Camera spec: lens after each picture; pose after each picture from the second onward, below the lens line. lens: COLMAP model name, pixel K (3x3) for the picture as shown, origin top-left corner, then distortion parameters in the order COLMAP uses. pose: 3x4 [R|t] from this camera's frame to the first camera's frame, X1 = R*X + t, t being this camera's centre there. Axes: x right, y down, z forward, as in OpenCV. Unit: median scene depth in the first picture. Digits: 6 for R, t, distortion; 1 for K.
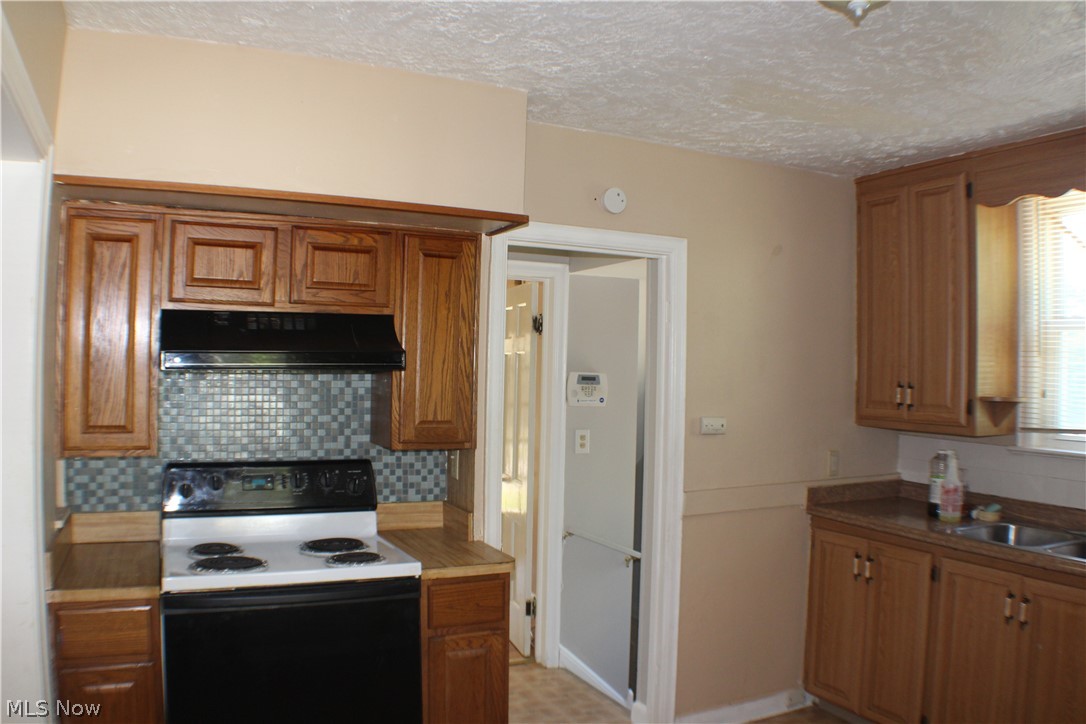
lens RADIAL K [[832.6, 0, 523.4], [0, 832.6, 373.7], [0, 0, 1]] dist [-0.216683, 0.084759]
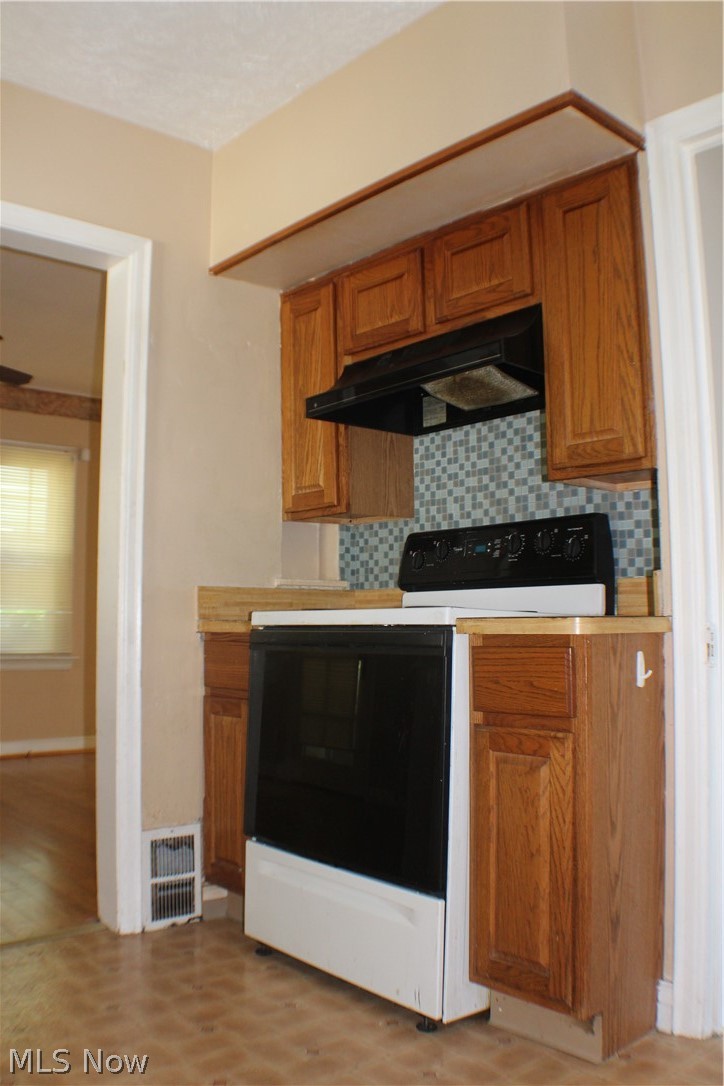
lens RADIAL K [[932.5, 0, 362.7], [0, 932.5, 539.7], [0, 0, 1]] dist [-0.215352, 0.002607]
pose [[0.284553, -0.101290, -0.953294, 0.496418], [0.003296, 0.994500, -0.104685, 0.202099], [0.958655, 0.026647, 0.283322, 0.551522]]
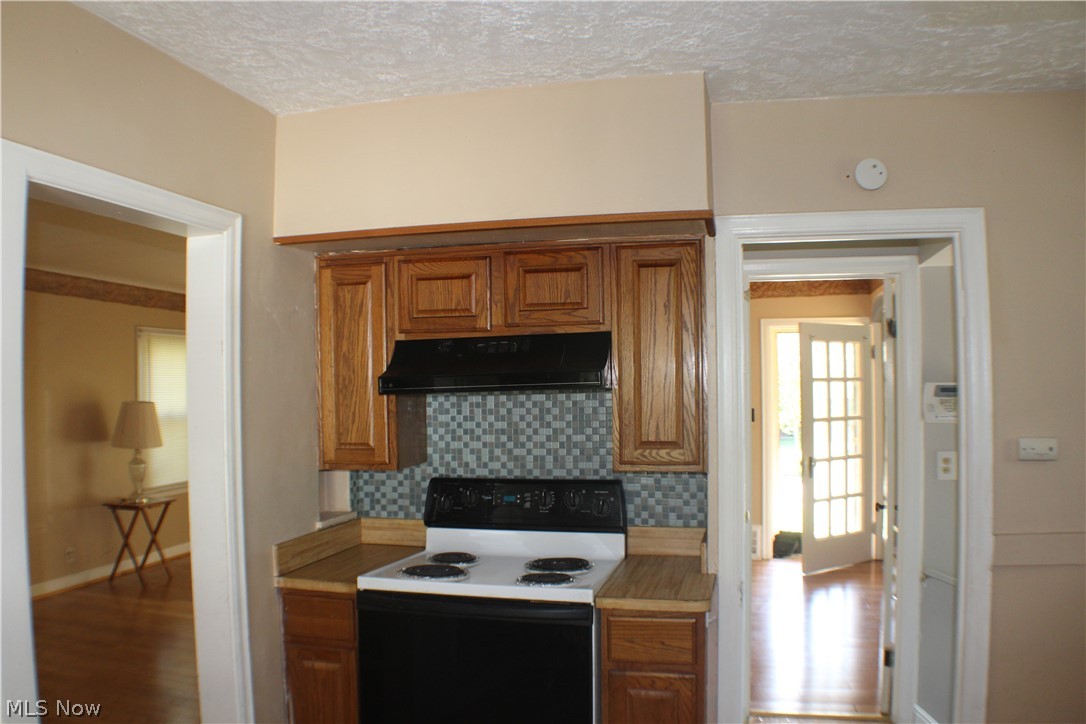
lens RADIAL K [[832.6, 0, 523.4], [0, 832.6, 373.7], [0, 0, 1]] dist [-0.216683, 0.084759]
pose [[0.767141, -0.036747, -0.640425, 0.341633], [0.023186, 0.999294, -0.029565, 0.004197], [0.641059, 0.007832, 0.767452, 0.169862]]
